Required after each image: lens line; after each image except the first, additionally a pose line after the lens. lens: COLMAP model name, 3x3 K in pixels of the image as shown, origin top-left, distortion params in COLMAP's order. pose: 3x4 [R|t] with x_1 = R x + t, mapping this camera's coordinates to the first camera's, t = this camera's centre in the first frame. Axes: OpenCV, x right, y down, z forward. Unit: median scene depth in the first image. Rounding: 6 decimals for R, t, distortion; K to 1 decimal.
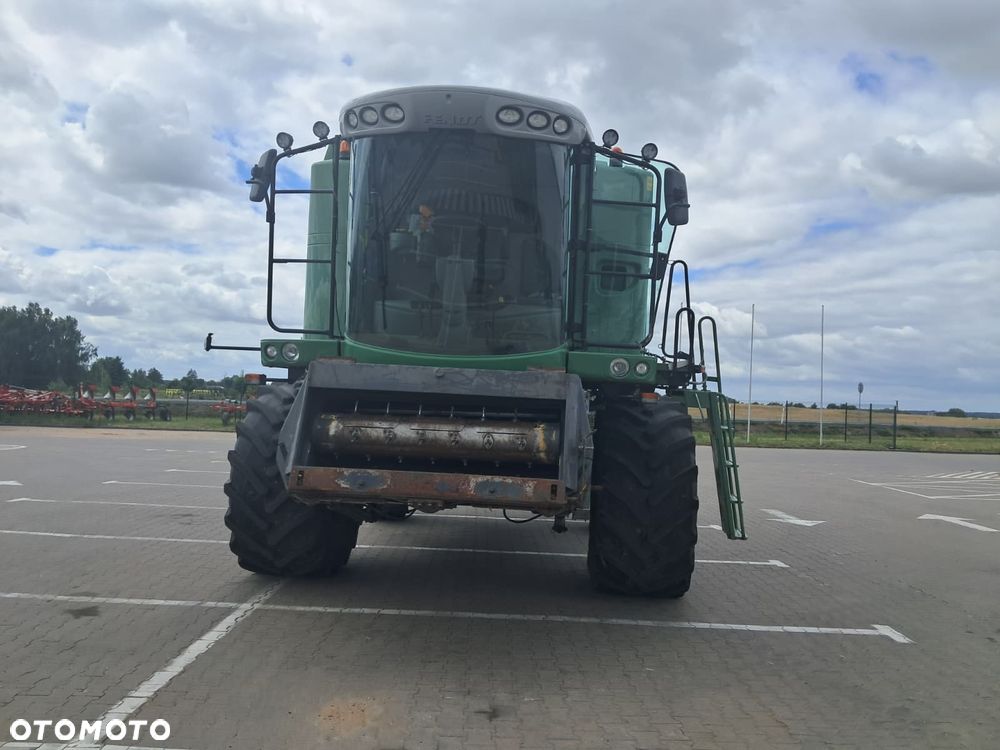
lens RADIAL K [[793.3, 0, 515.6], [0, 793.3, 381.4], [0, 0, 1]] dist [0.012678, -0.003981]
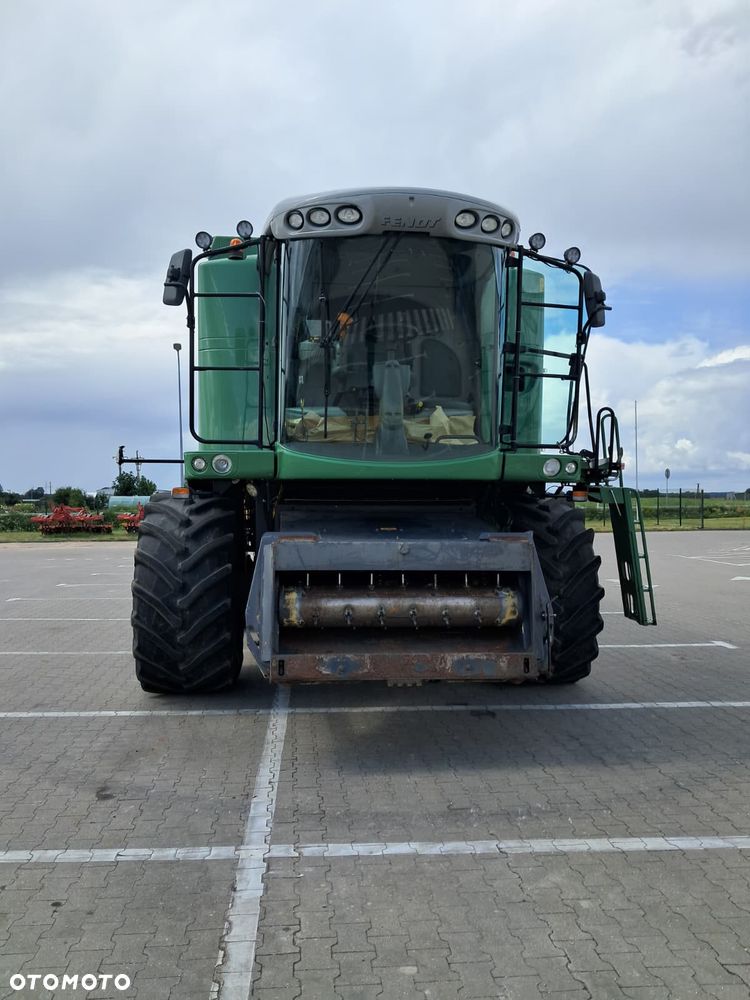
lens RADIAL K [[793.3, 0, 377.5], [0, 793.3, 521.8], [0, 0, 1]] dist [0.012678, -0.003981]
pose [[0.985318, -0.047003, 0.164130, -0.260876], [0.038199, 0.997678, 0.056389, -0.013441], [-0.166399, -0.049292, 0.984826, 0.013087]]
